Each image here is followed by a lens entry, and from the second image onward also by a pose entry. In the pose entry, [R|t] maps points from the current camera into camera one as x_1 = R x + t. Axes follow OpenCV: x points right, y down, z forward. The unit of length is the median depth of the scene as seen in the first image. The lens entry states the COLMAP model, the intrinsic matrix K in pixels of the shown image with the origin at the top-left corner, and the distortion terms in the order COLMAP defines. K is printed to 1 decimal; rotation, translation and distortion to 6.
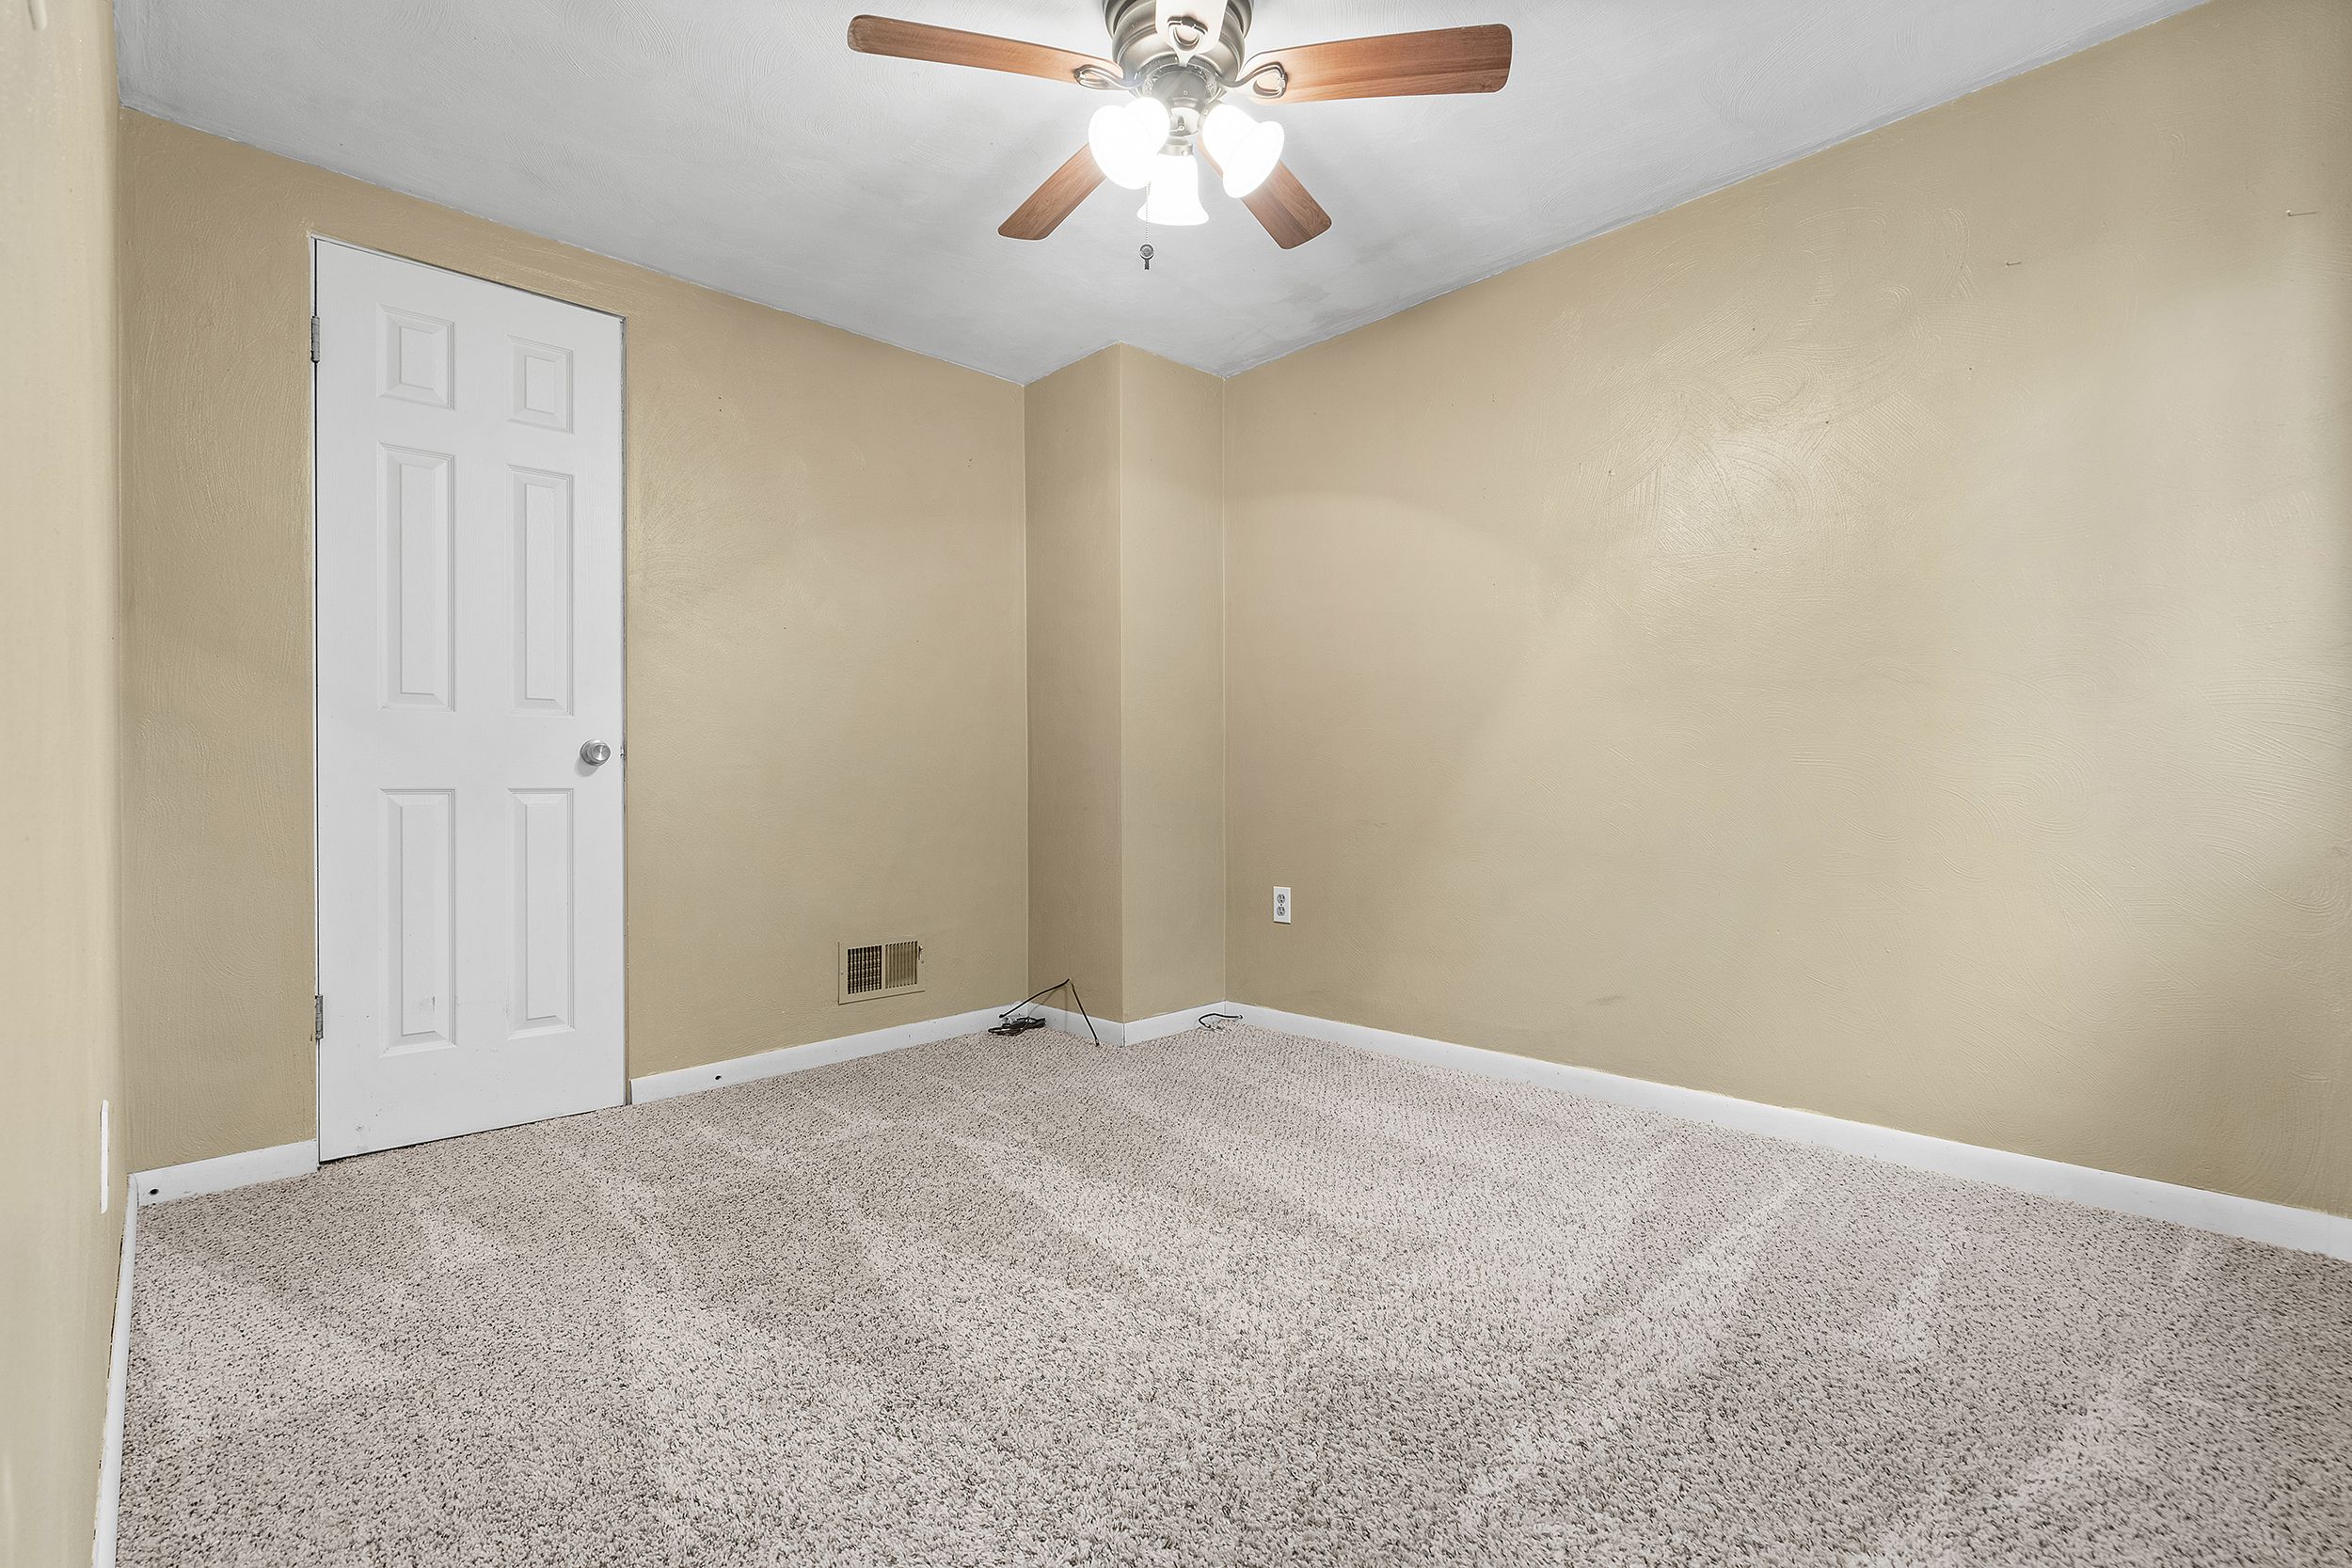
lens RADIAL K [[1074.0, 0, 1209.5], [0, 1074.0, 778.5], [0, 0, 1]] dist [-0.005894, 0.003180]
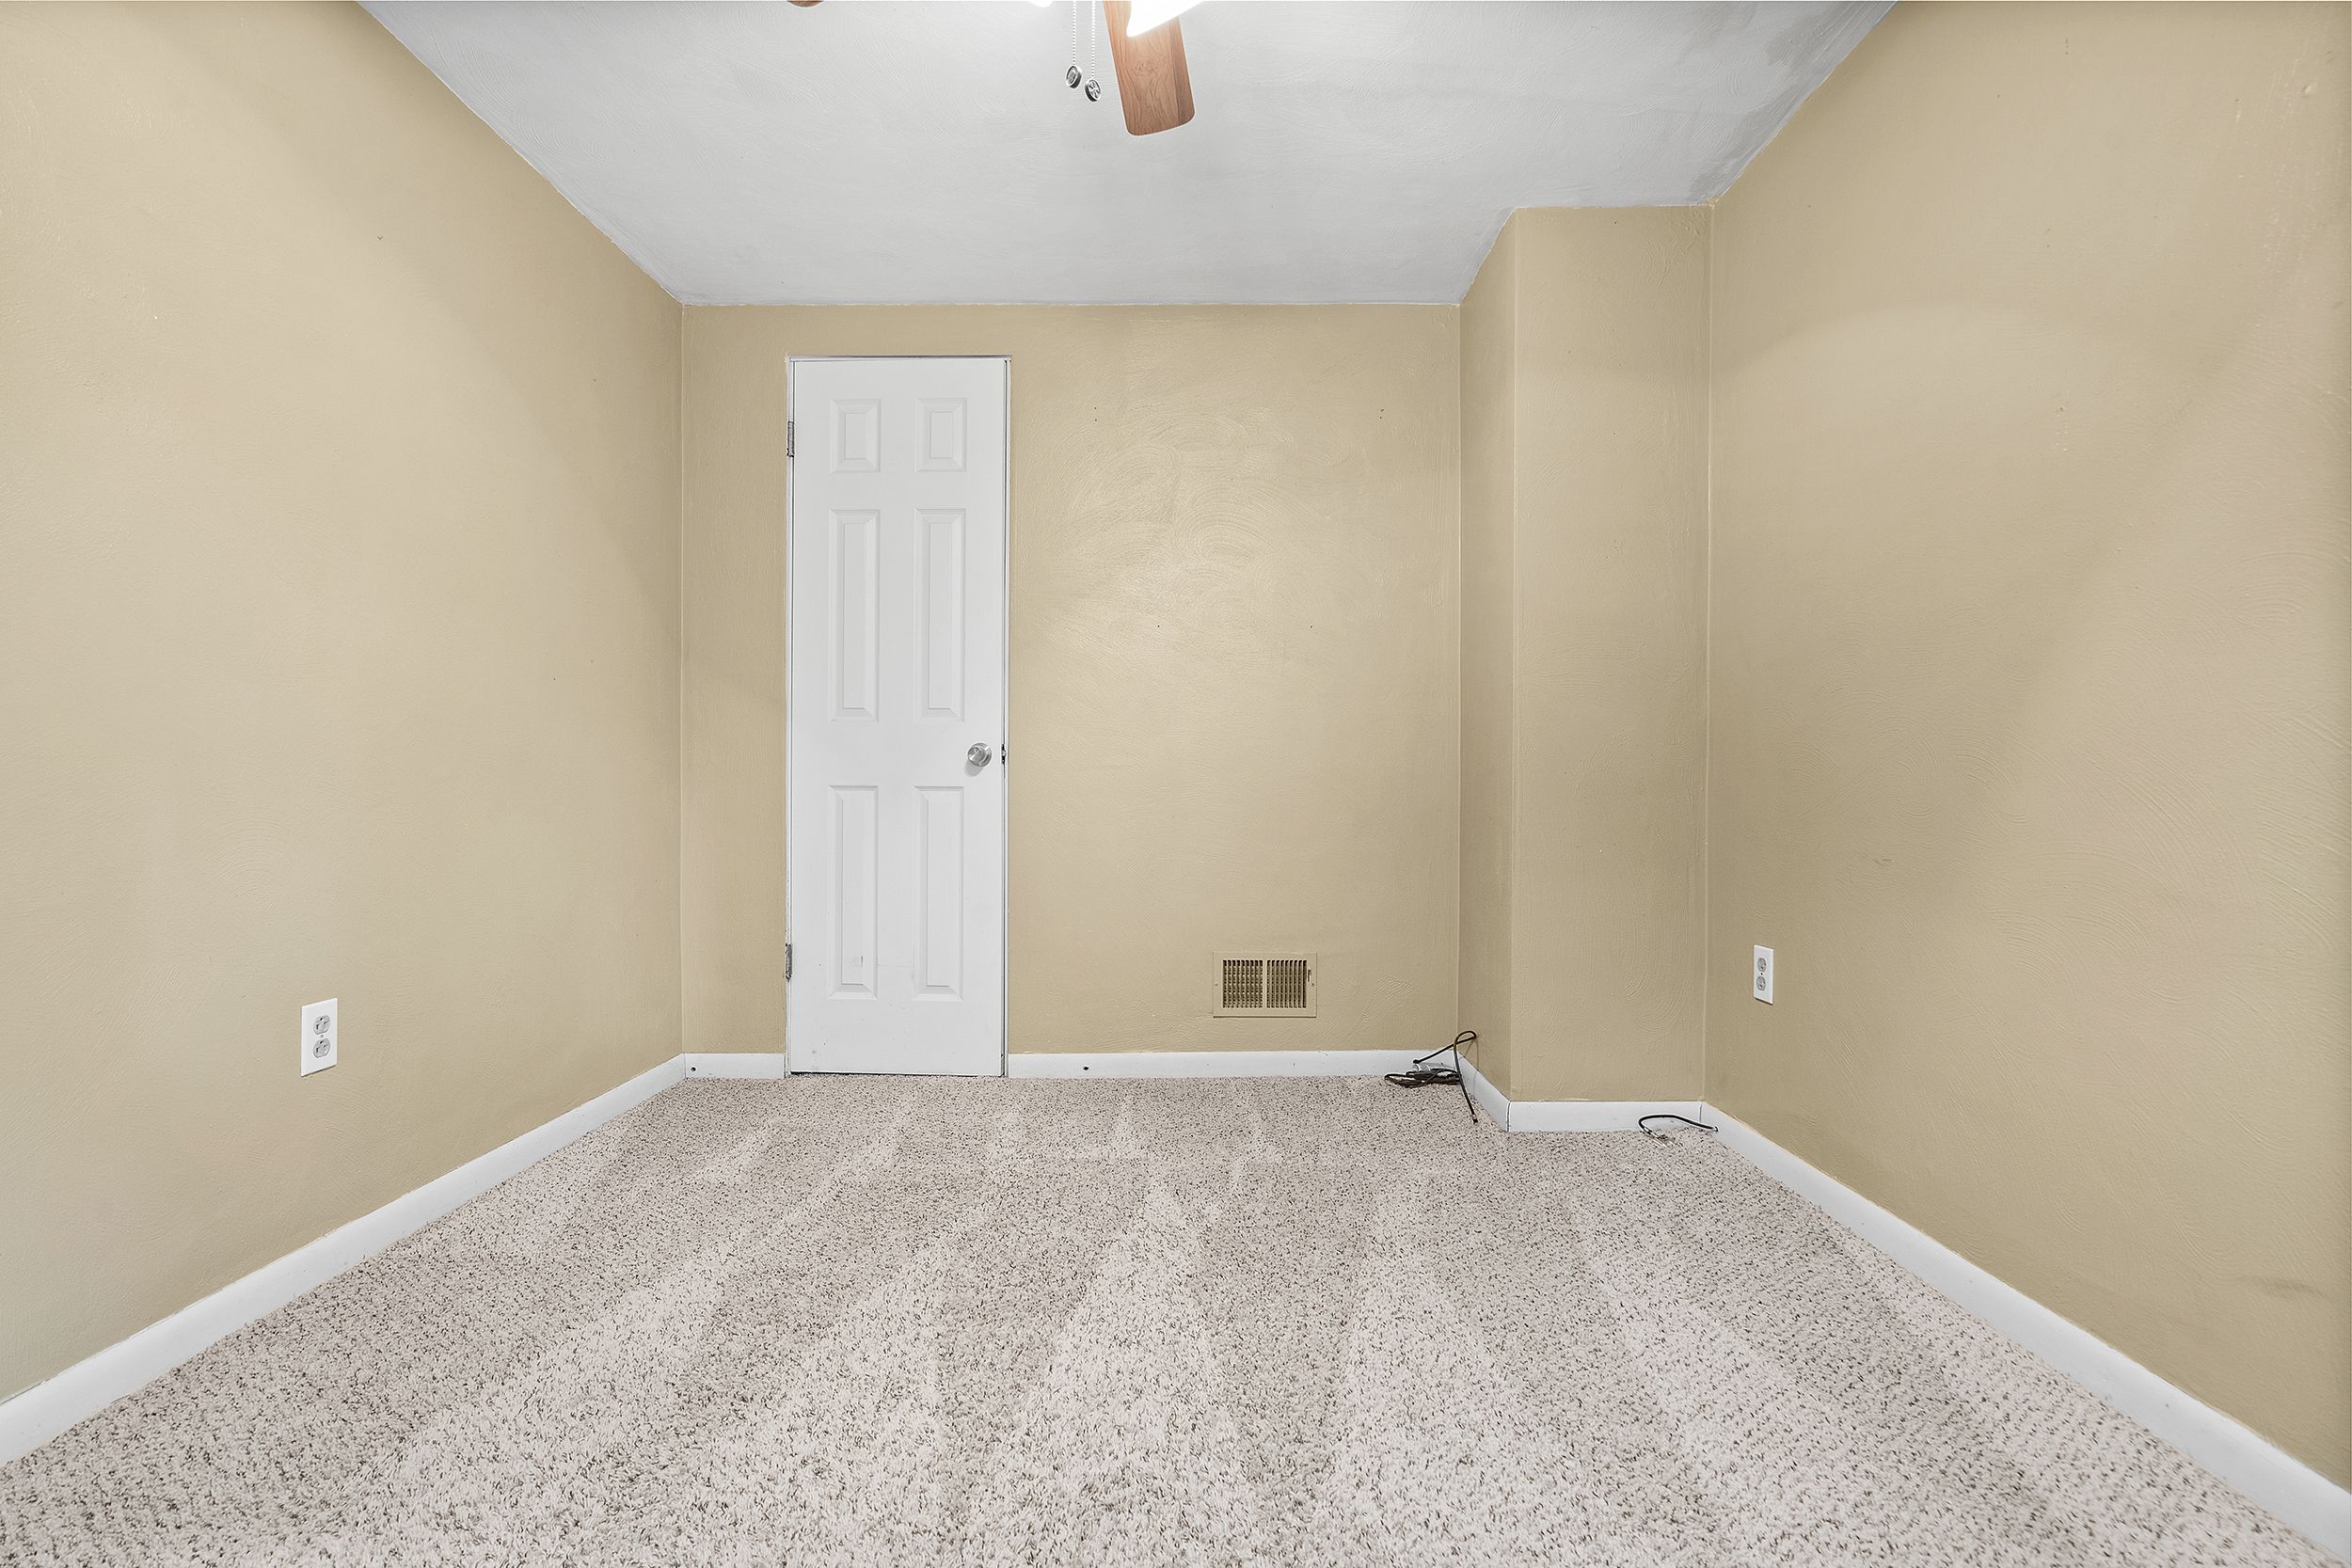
lens RADIAL K [[1074.0, 0, 1165.6], [0, 1074.0, 782.3], [0, 0, 1]] dist [-0.005894, 0.003180]
pose [[0.700080, 0.006292, -0.714036, 0.381699], [-0.004905, 0.999980, 0.004003, -0.000990], [0.714047, 0.000700, 0.700097, 0.381146]]
